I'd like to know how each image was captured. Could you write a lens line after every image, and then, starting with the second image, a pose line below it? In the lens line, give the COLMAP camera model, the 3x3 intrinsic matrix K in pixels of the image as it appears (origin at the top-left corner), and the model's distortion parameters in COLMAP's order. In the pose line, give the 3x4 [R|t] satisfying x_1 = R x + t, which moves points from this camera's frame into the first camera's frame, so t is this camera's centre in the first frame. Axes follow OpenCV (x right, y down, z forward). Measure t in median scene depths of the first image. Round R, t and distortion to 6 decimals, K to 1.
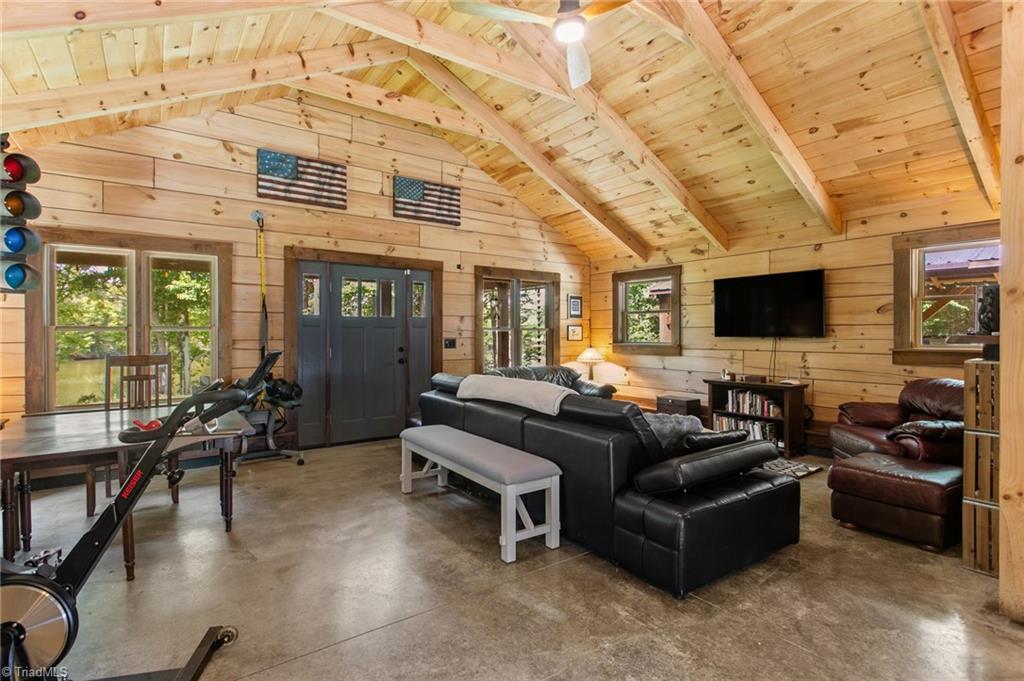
lens RADIAL K [[503.5, 0, 507.4], [0, 503.5, 331.3], [0, 0, 1]] dist [0.001521, 0.000827]
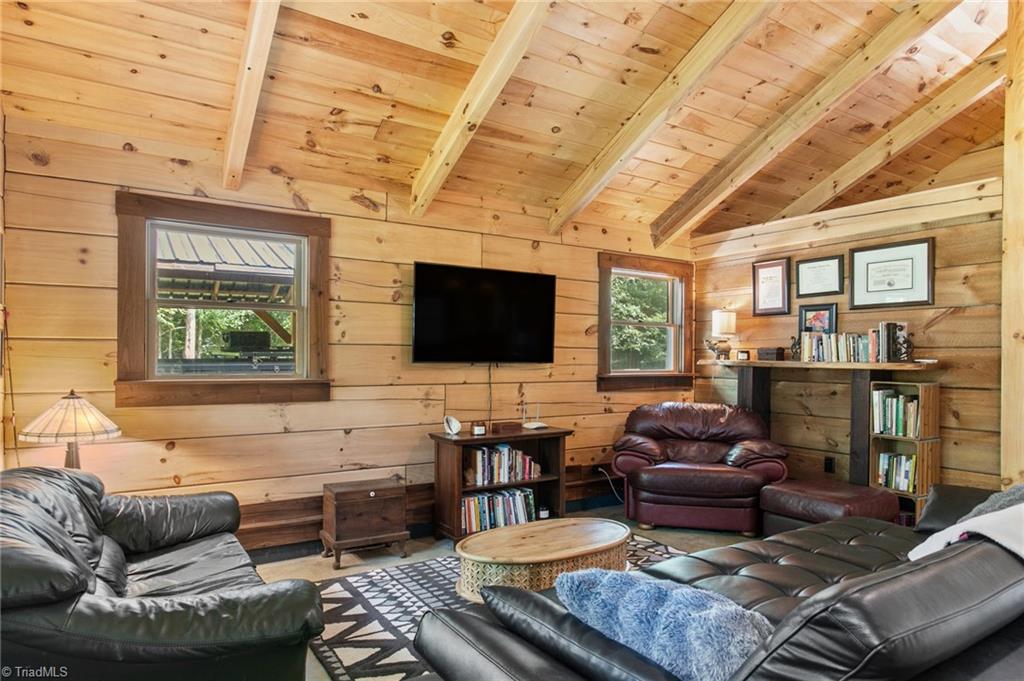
lens RADIAL K [[604.0, 0, 510.7], [0, 604.0, 359.4], [0, 0, 1]] dist [-0.003025, -0.000369]
pose [[0.053134, 0.000134, 0.998587, -0.268916], [-0.009357, 0.999956, 0.000364, 0.006070], [-0.998544, -0.009363, 0.053133, 0.879692]]
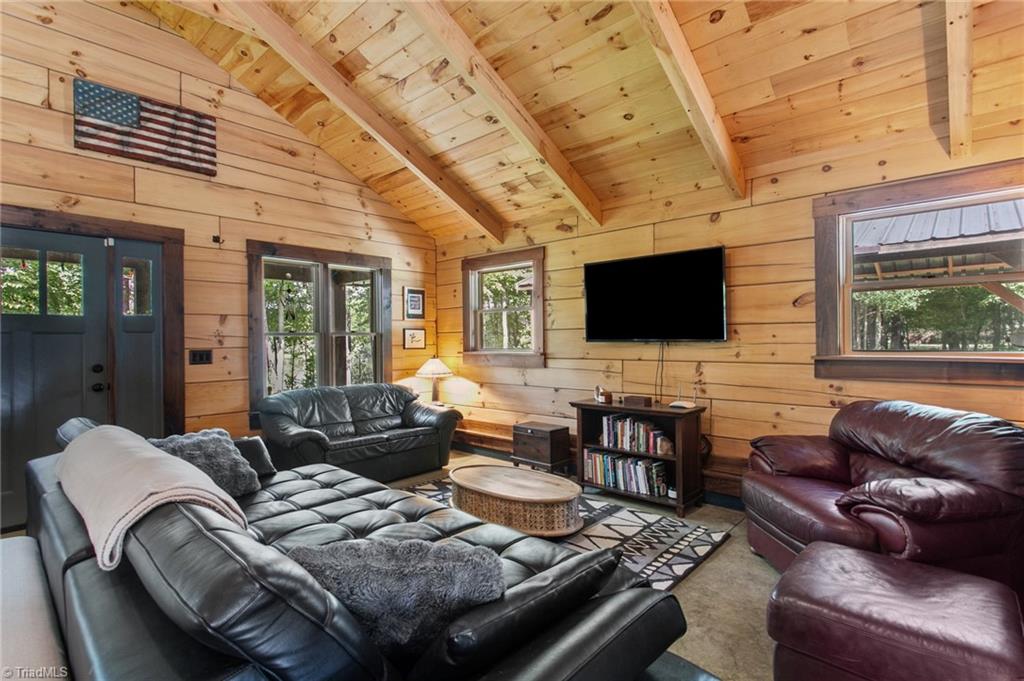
lens RADIAL K [[500.7, 0, 511.0], [0, 500.7, 334.9], [0, 0, 1]] dist [0.001507, 0.000844]
pose [[0.978732, -0.009141, 0.204939, 0.159071], [0.010100, 0.999942, -0.003633, 0.002214], [-0.204894, 0.005626, 0.978768, 0.315555]]
